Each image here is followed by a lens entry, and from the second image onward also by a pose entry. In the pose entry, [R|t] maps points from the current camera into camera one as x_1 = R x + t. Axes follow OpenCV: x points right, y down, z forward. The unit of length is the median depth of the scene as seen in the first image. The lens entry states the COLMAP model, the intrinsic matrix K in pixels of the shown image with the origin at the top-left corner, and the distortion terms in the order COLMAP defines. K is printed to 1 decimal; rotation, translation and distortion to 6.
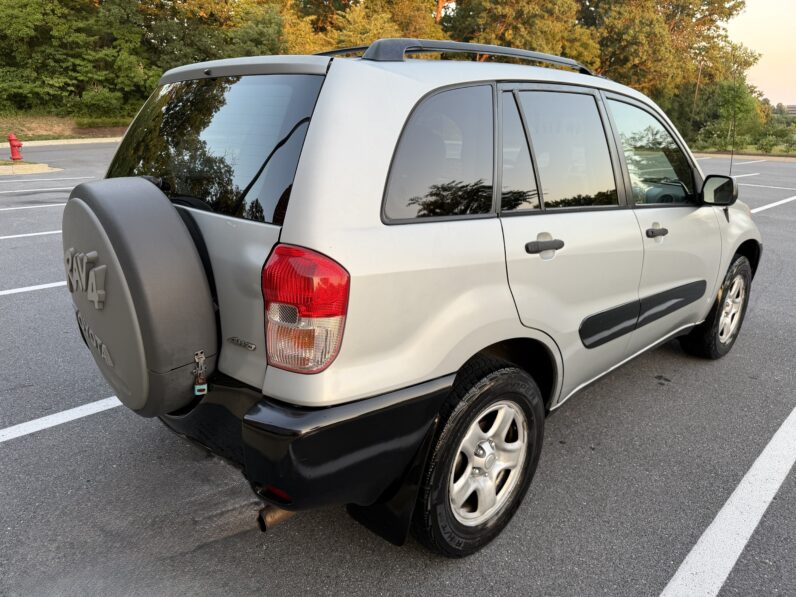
lens RADIAL K [[563.2, 0, 398.0], [0, 563.2, 298.5], [0, 0, 1]] dist [0.024856, -0.033808]
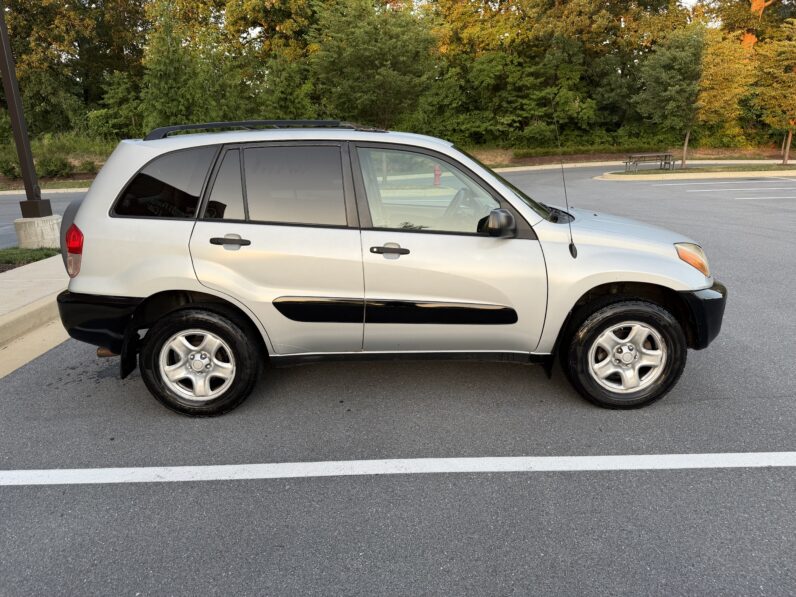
lens RADIAL K [[563.3, 0, 398.0], [0, 563.3, 298.5], [0, 0, 1]] dist [0.042371, -0.055547]
pose [[0.710664, 0.148862, -0.687602, 0.114855], [-0.177956, 0.983610, 0.029021, -0.004238], [0.680653, 0.101739, 0.725508, 0.010144]]
